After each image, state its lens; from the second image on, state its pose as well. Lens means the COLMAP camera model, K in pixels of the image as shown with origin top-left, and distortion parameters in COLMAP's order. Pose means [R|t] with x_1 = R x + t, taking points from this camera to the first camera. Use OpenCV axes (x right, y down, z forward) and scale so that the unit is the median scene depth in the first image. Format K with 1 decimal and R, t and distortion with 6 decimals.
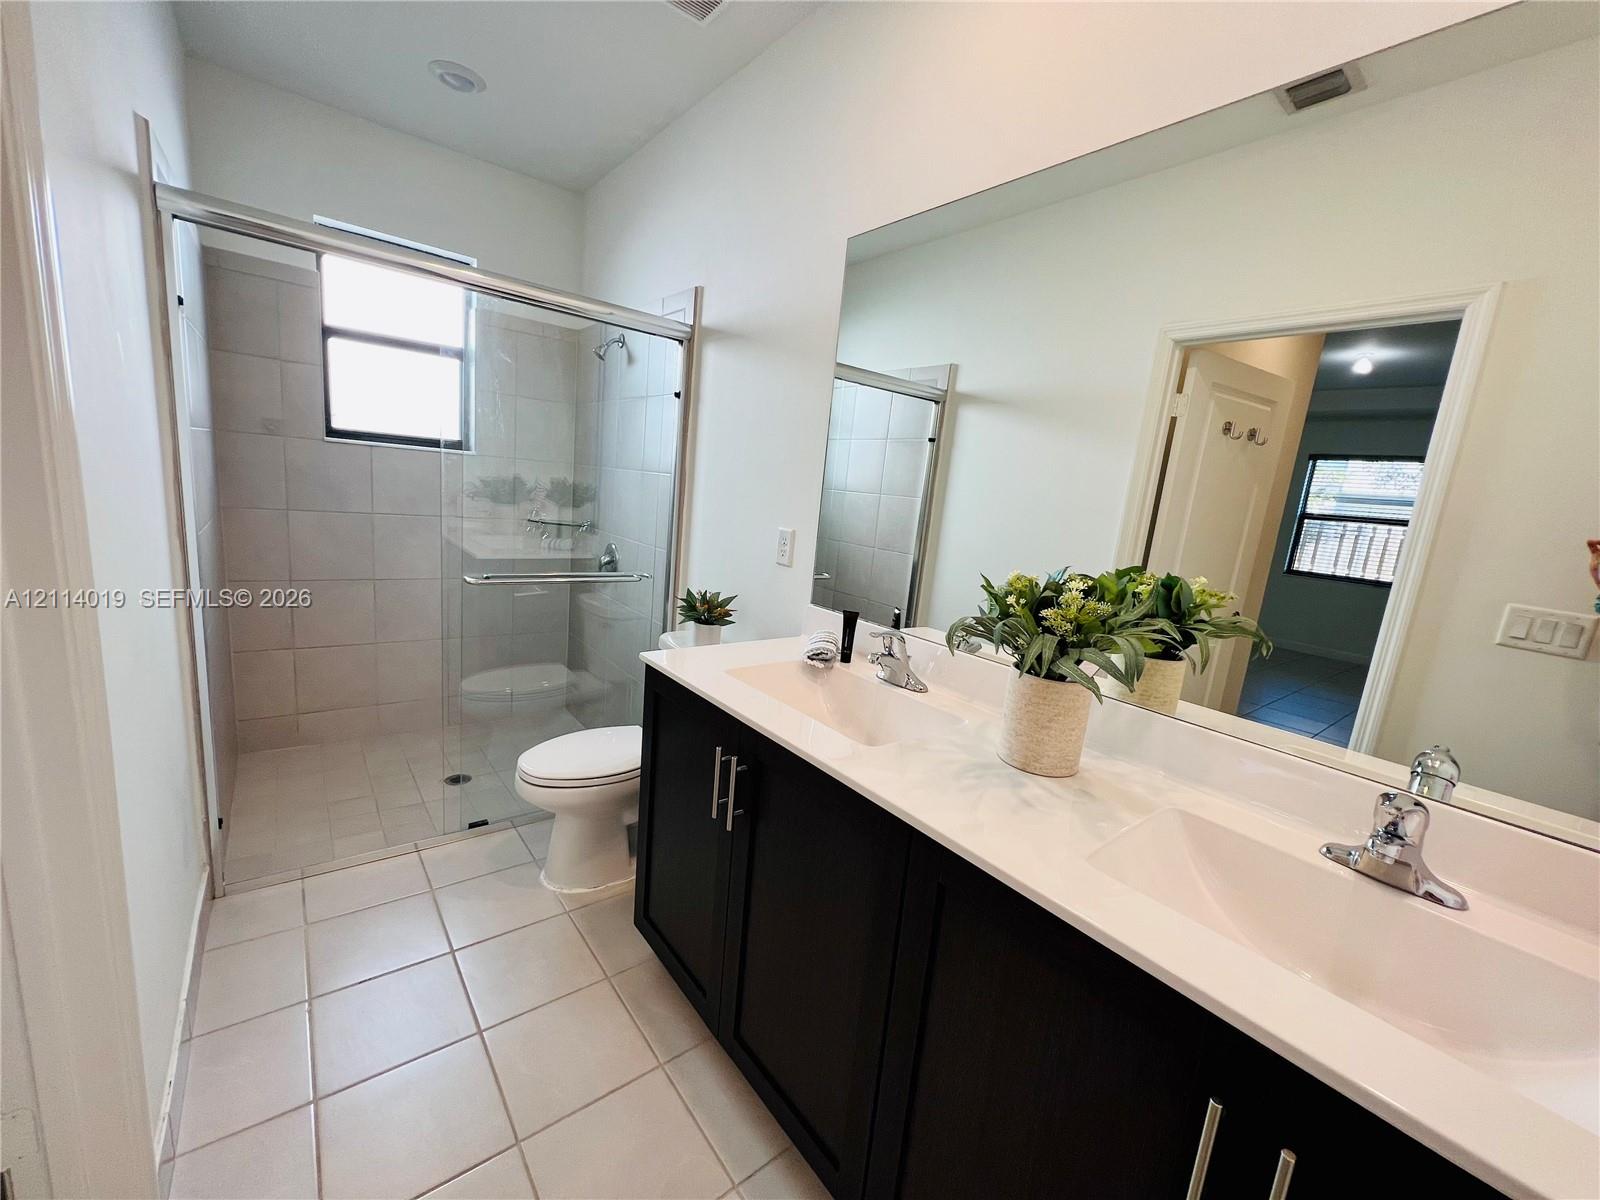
lens RADIAL K [[639.9, 0, 798.6], [0, 639.9, 605.5], [0, 0, 1]] dist [-0.002330, -0.000300]
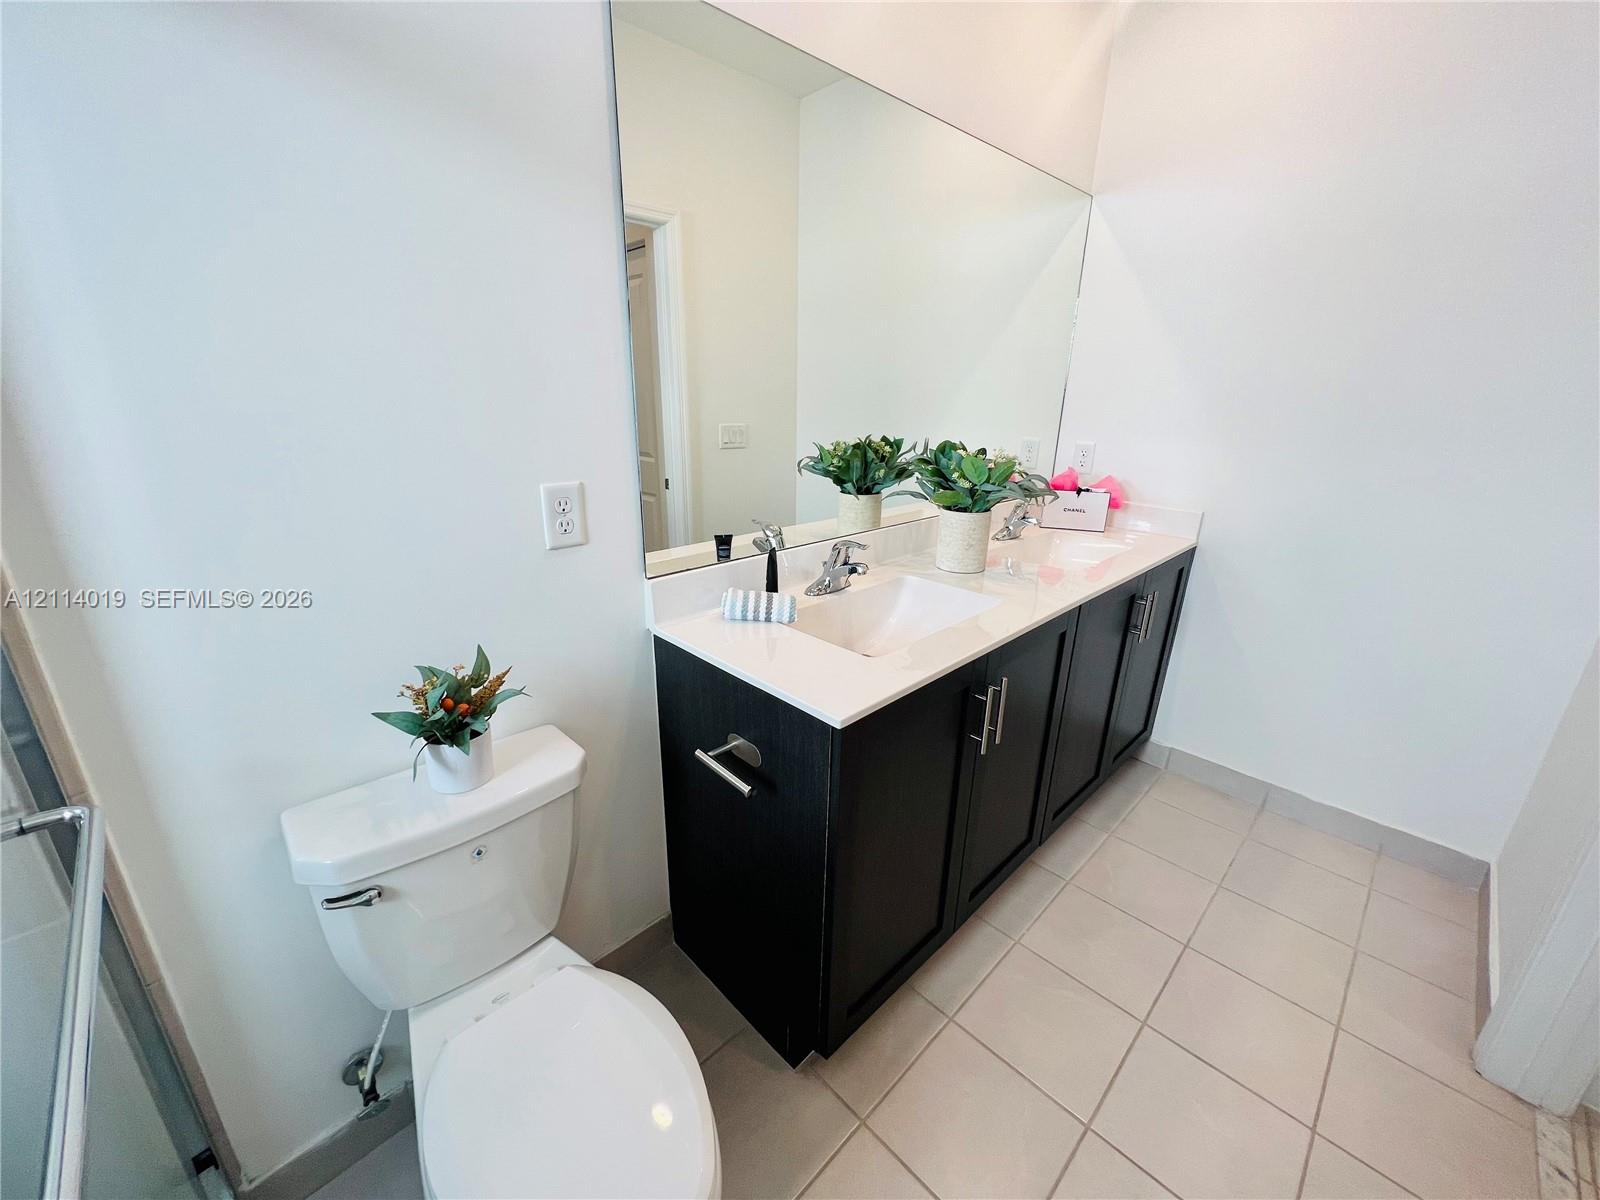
lens RADIAL K [[639.9, 0, 798.6], [0, 639.9, 605.5], [0, 0, 1]] dist [-0.002330, -0.000300]
pose [[-0.097892, -0.409412, 0.907083, -0.735424], [0.160292, 0.893074, 0.420388, -0.279638], [-0.982203, 0.186551, -0.021799, 1.002530]]
